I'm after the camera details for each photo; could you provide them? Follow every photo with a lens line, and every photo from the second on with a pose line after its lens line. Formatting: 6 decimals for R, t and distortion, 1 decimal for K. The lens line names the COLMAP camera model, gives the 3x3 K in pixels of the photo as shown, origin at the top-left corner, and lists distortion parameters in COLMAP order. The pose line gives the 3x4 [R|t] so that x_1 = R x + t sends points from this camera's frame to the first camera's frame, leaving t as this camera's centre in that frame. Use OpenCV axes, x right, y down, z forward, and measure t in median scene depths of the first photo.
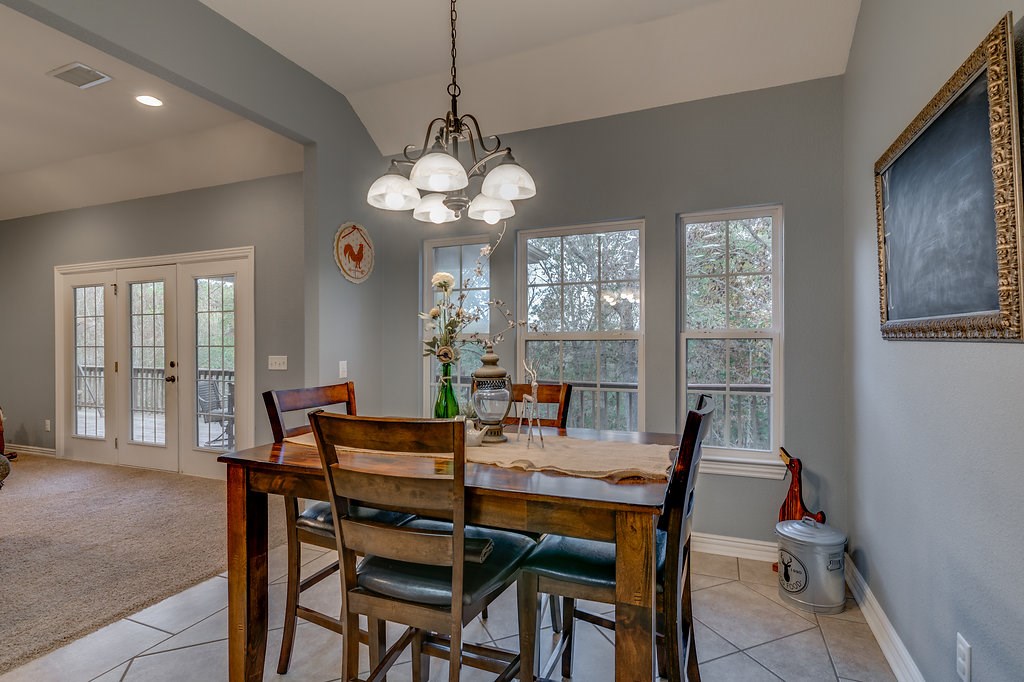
lens RADIAL K [[501.8, 0, 515.2], [0, 501.8, 341.1], [0, 0, 1]] dist [-0.005814, -0.005917]
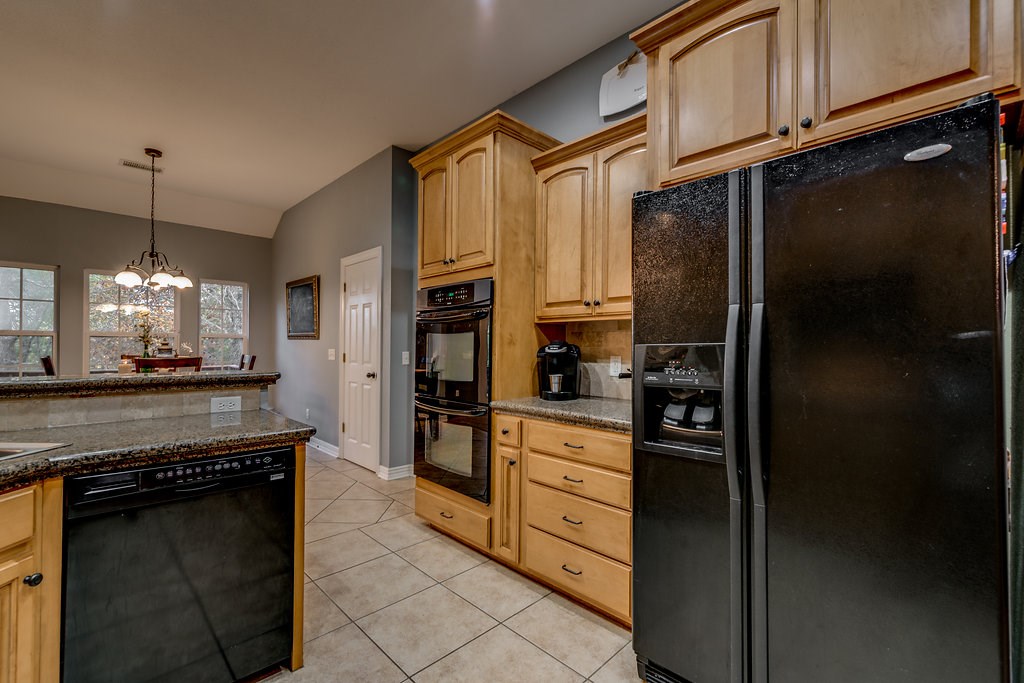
lens RADIAL K [[440.9, 0, 512.7], [0, 440.9, 343.2], [0, 0, 1]] dist [-0.010619, 0.000204]
pose [[0.394920, 0.011464, 0.918644, -1.480920], [-0.012446, 0.999897, -0.007128, 0.029795], [-0.918631, -0.008618, 0.395022, -1.661079]]
